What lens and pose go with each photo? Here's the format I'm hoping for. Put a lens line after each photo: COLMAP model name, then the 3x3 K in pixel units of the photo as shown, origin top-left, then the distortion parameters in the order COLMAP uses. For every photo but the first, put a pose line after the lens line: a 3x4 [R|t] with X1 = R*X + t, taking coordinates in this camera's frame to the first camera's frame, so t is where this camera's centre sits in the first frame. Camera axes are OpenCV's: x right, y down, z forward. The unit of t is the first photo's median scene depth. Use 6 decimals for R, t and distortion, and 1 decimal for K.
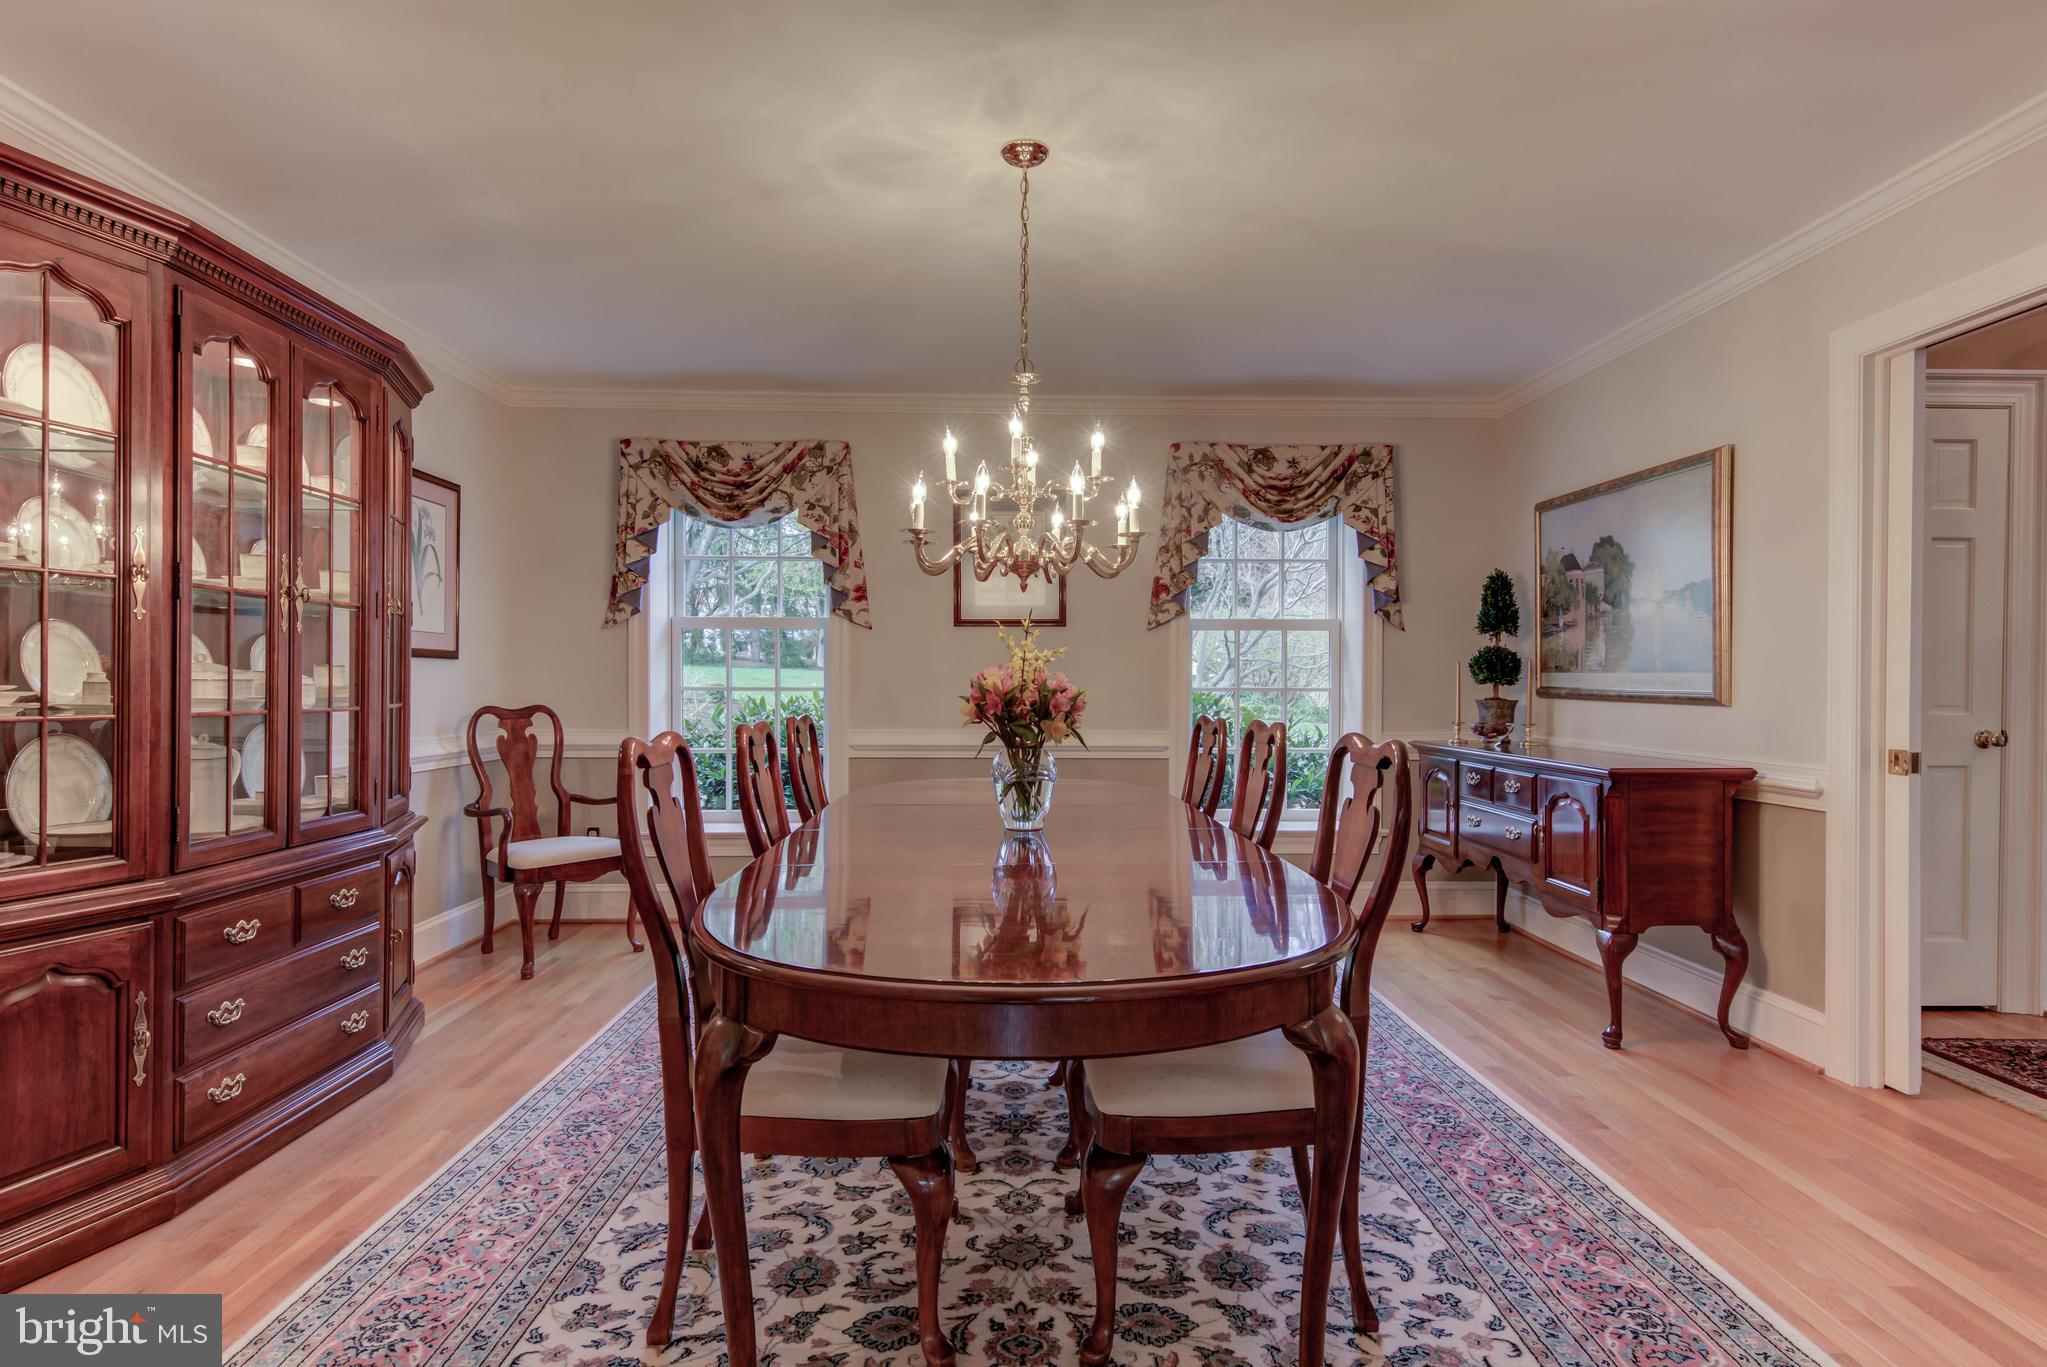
lens RADIAL K [[1026.1, 0, 1024.7], [0, 1026.1, 689.8], [0, 0, 1]] dist [0.026569, -0.011791]
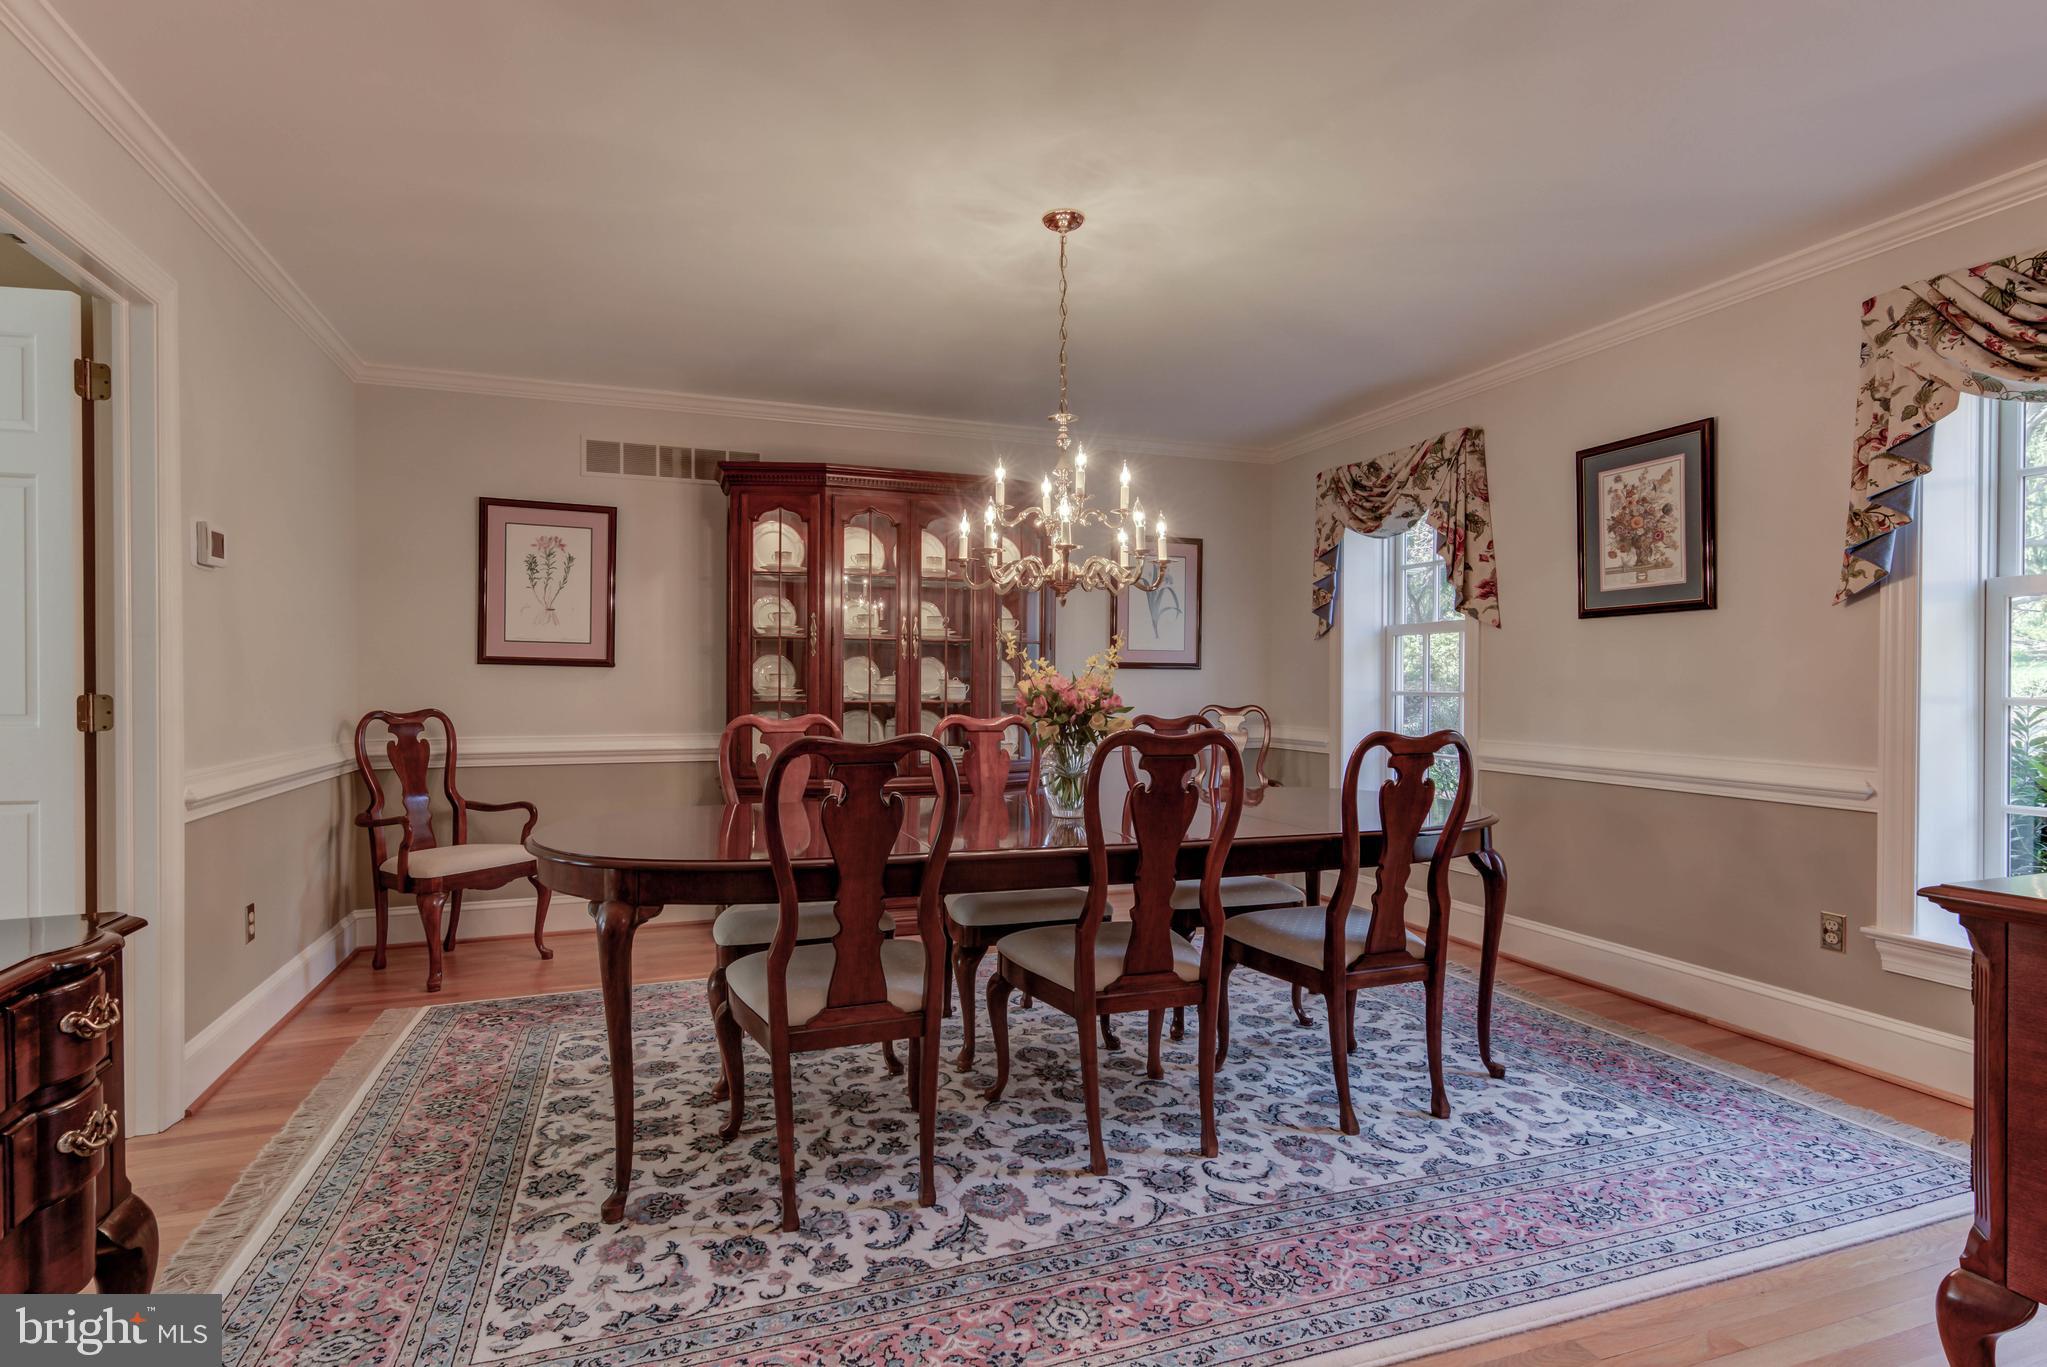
lens RADIAL K [[1026.1, 0, 1024.7], [0, 1026.1, 689.8], [0, 0, 1]] dist [0.026569, -0.011791]
pose [[0.318627, 0.004402, -0.947870, 0.587478], [-0.009240, 0.999956, 0.001538, -0.002857], [0.947835, 0.008268, 0.318654, 0.332970]]
